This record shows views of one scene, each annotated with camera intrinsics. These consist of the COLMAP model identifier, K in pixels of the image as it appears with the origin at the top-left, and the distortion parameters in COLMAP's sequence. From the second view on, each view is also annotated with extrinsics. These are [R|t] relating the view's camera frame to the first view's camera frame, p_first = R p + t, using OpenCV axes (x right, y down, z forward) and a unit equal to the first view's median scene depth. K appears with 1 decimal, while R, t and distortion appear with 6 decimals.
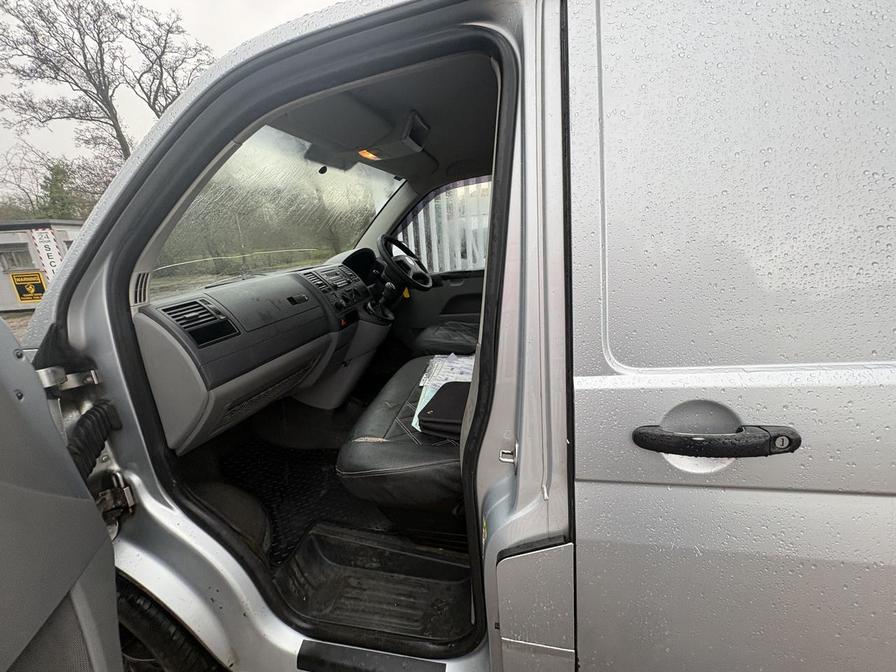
lens RADIAL K [[356.4, 0, 449.0], [0, 356.4, 336.5], [0, 0, 1]] dist [0.000342, -0.000257]
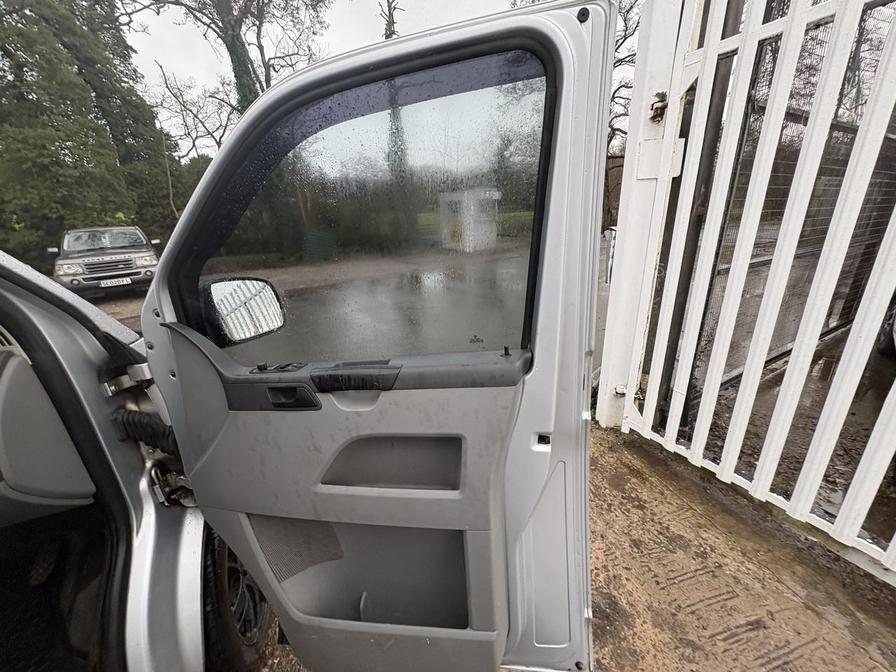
lens RADIAL K [[356.4, 0, 447.0], [0, 356.4, 334.4], [0, 0, 1]] dist [0.000342, -0.000257]
pose [[0.493923, 0.321577, -0.807854, 0.327944], [-0.227916, 0.944492, 0.236619, -0.553047], [0.839103, 0.067252, 0.539799, 1.585123]]
